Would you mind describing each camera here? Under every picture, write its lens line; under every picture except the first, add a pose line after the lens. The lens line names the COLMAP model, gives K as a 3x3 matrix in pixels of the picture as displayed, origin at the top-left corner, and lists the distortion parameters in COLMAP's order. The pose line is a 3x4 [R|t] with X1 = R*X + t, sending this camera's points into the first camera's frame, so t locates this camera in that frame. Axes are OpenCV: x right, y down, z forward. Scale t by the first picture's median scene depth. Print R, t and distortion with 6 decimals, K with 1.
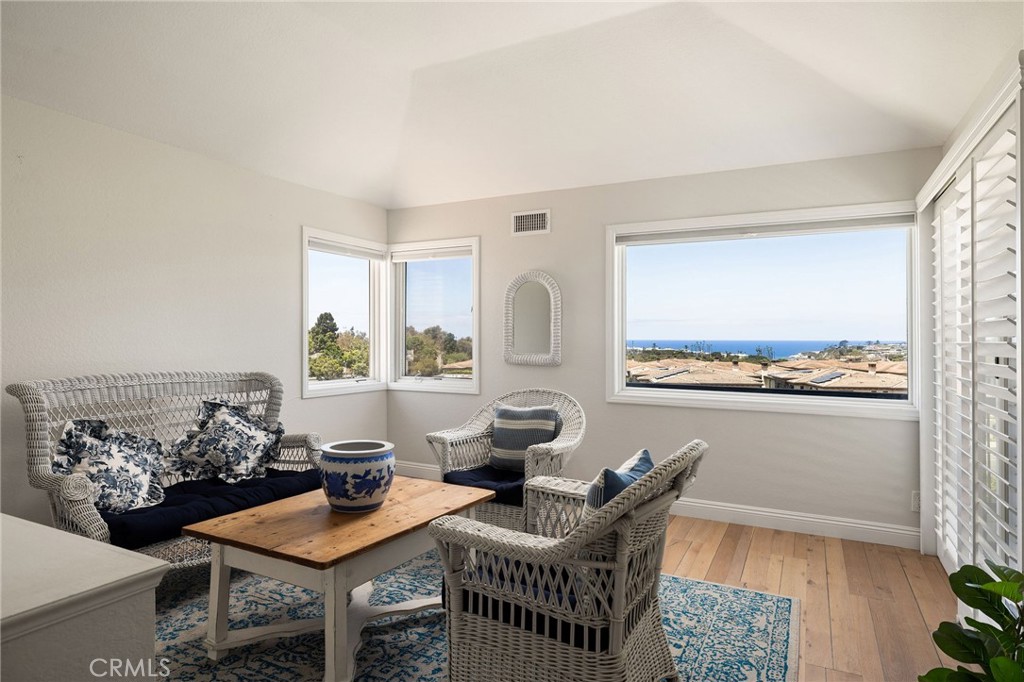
lens RADIAL K [[575.7, 0, 507.9], [0, 575.7, 339.6], [0, 0, 1]] dist [0.003999, -0.000202]
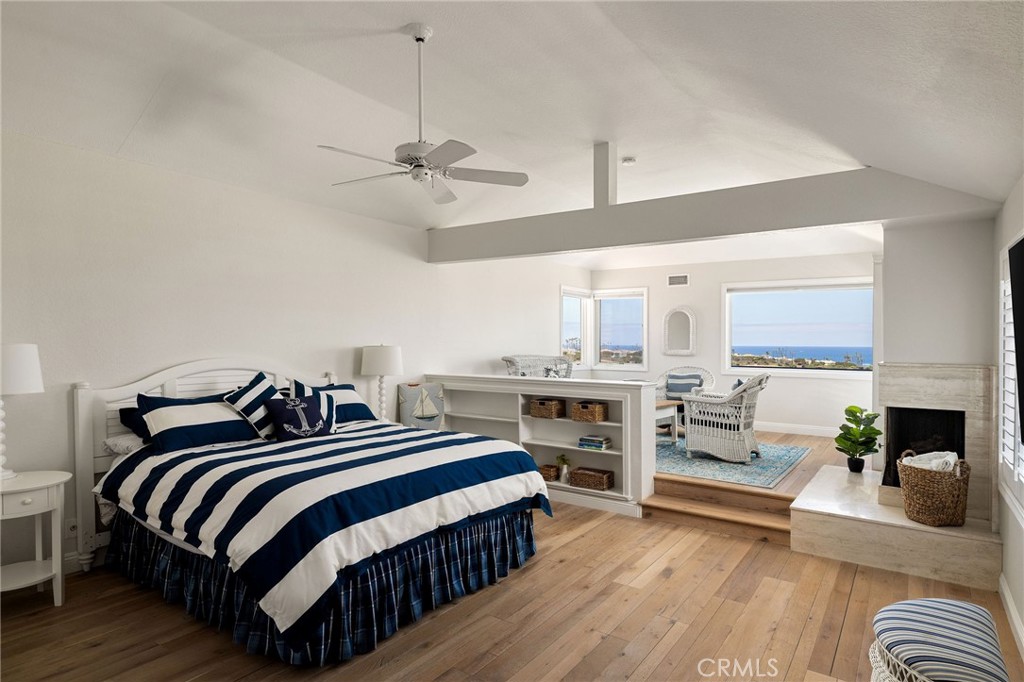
lens RADIAL K [[575.7, 0, 490.1], [0, 575.7, 345.6], [0, 0, 1]] dist [0.003999, -0.000202]
pose [[0.989043, 0.003456, -0.147584, -0.031336], [-0.003343, 0.999994, 0.001016, 0.001265], [0.147587, -0.000511, 0.989049, -0.103869]]
